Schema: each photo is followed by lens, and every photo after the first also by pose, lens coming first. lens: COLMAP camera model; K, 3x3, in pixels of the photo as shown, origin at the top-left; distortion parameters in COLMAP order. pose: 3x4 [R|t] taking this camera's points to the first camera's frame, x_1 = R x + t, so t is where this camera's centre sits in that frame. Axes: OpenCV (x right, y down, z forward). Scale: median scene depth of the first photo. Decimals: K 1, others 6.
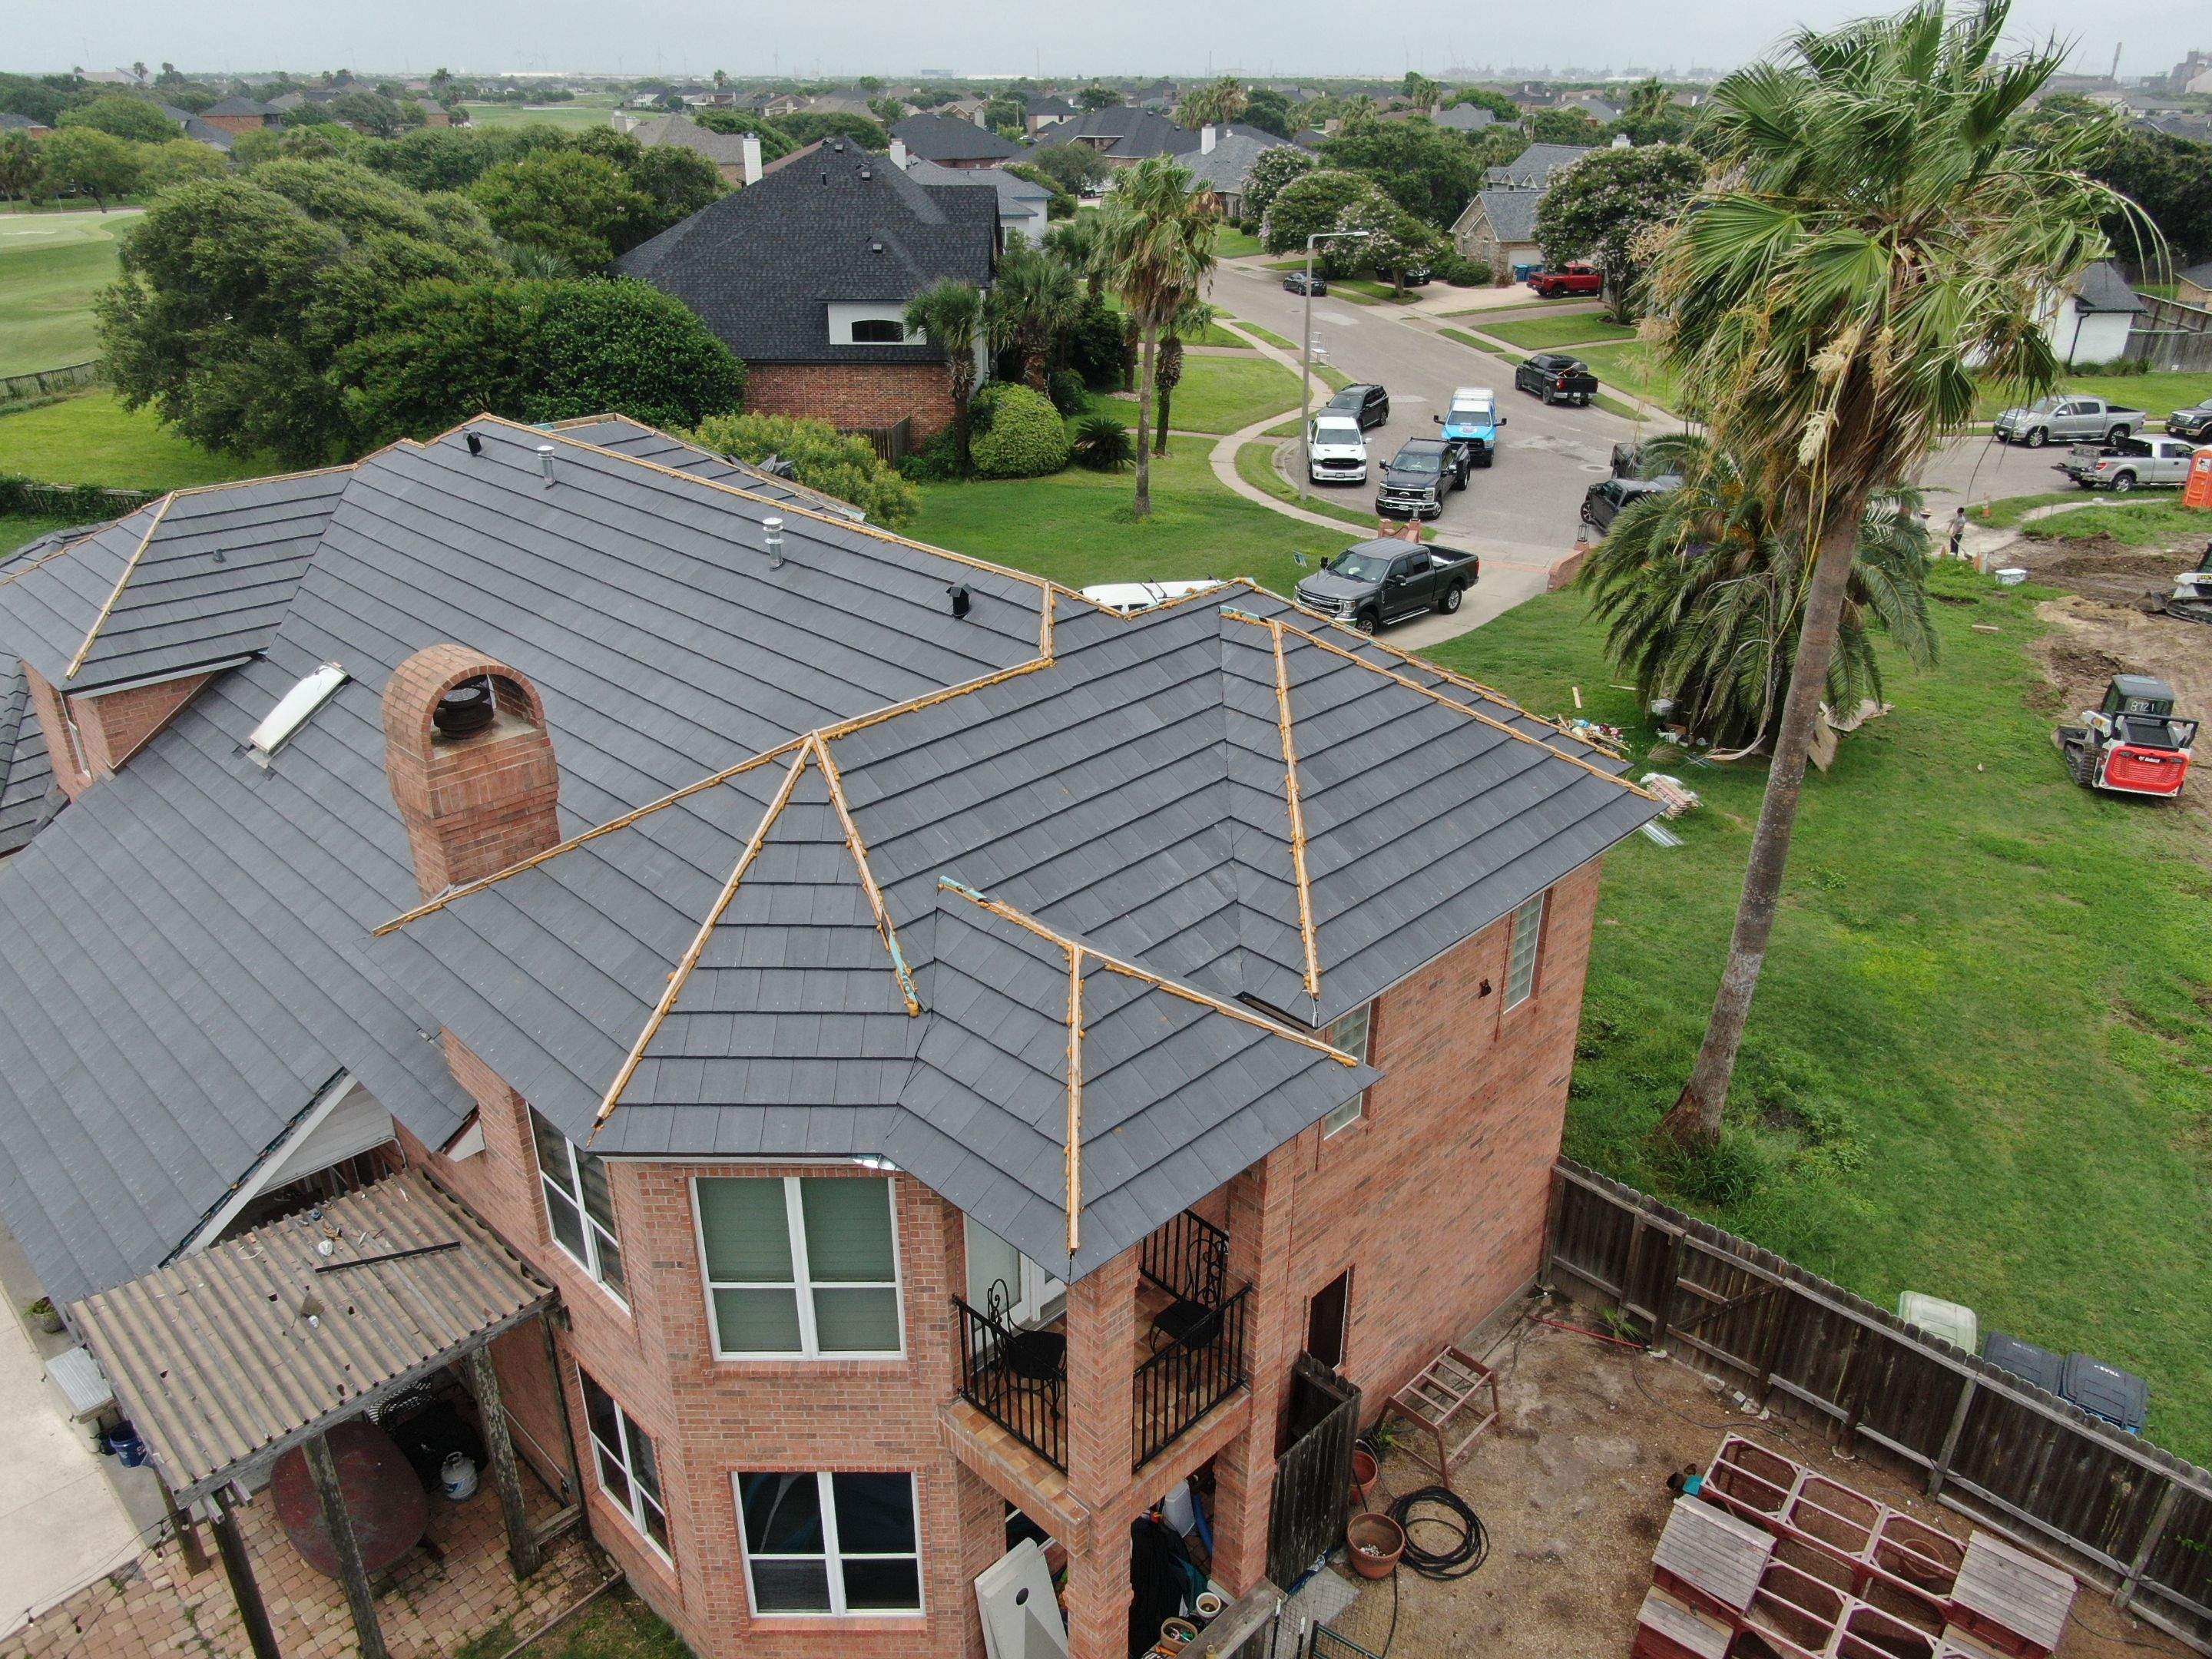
lens RADIAL K [[1579.6, 0, 1097.5], [0, 1579.6, 832.1], [0, 0, 1]] dist [-0.005019, -0.002861]
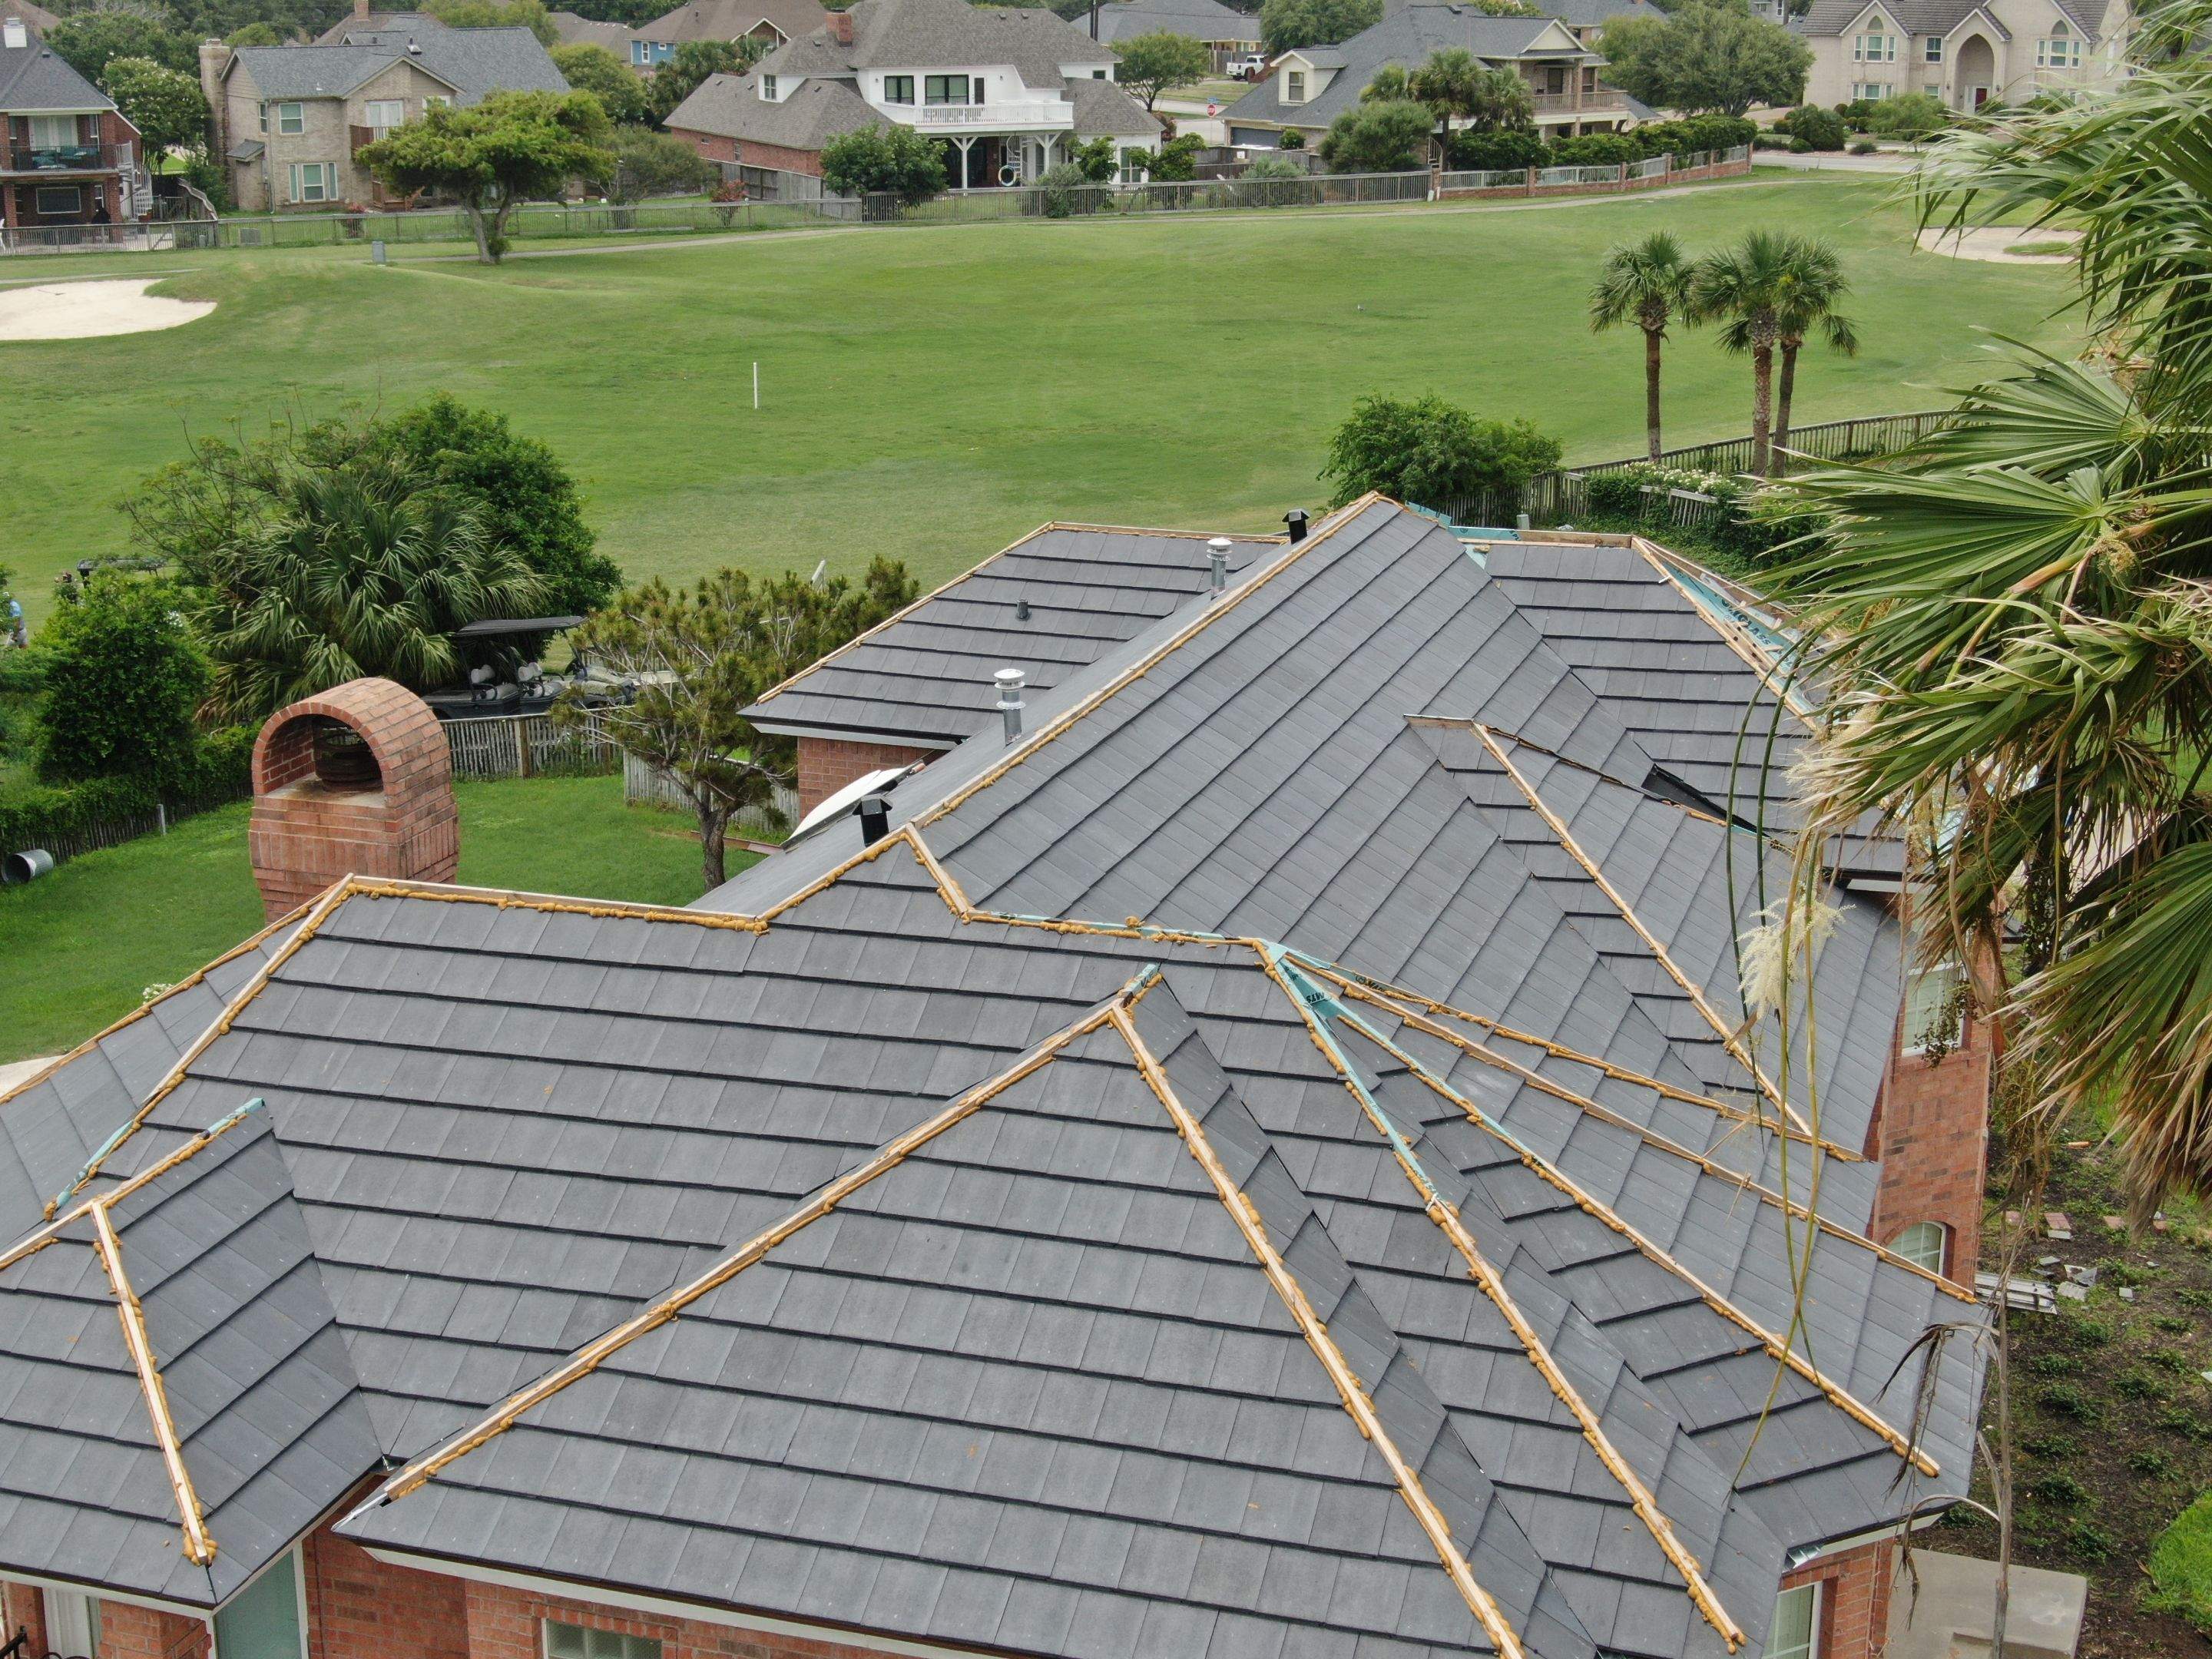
lens RADIAL K [[3140.8, 0, 1101.5], [0, 3140.8, 823.8], [0, 0, 1]] dist [0.352466, -1.962248]
pose [[0.451516, 0.242164, -0.858772, 1.036751], [-0.385280, 0.921028, 0.057151, -0.255040], [0.804793, 0.305063, 0.509160, 0.442588]]
